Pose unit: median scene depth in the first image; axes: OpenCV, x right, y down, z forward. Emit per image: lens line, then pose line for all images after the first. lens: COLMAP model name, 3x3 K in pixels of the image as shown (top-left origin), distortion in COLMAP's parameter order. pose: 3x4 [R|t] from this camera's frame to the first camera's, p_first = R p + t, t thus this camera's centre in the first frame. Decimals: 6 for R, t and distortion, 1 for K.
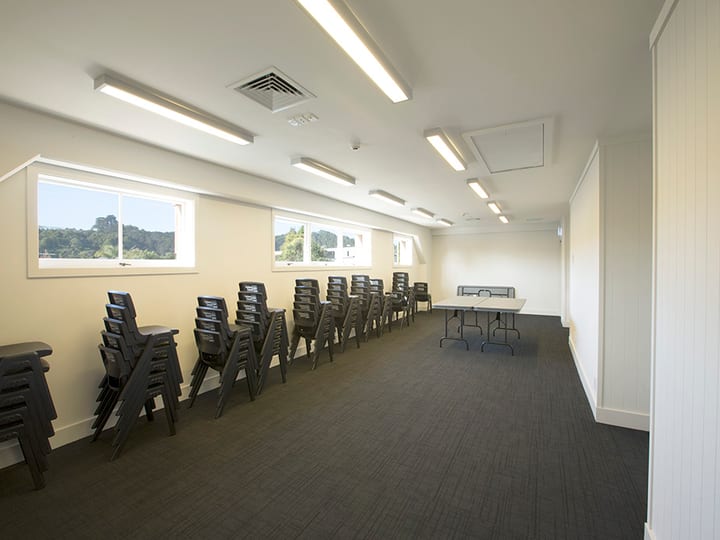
lens RADIAL K [[327.2, 0, 354.9], [0, 327.2, 268.7], [0, 0, 1]] dist [-0.019404, -0.000104]
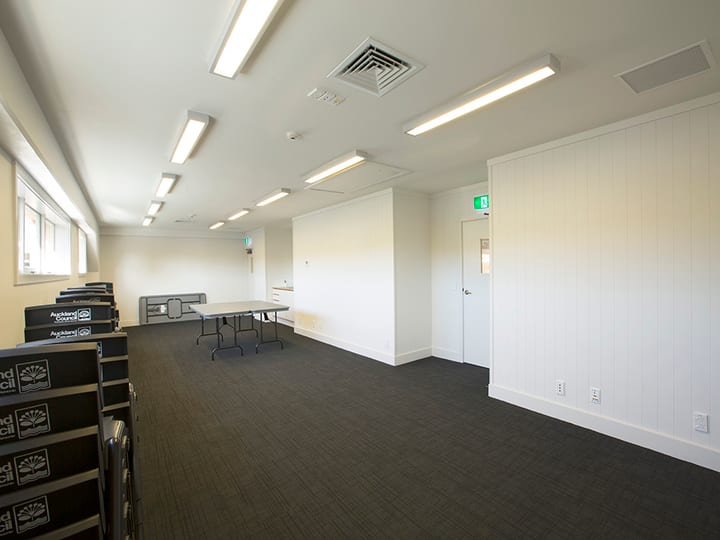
lens RADIAL K [[327.2, 0, 357.8], [0, 327.2, 270.6], [0, 0, 1]] dist [-0.019404, -0.000104]
pose [[0.392370, -0.003969, 0.919799, -0.417783], [0.023043, 0.999719, -0.005516, 0.004206], [-0.919519, 0.023359, 0.392351, 0.270271]]
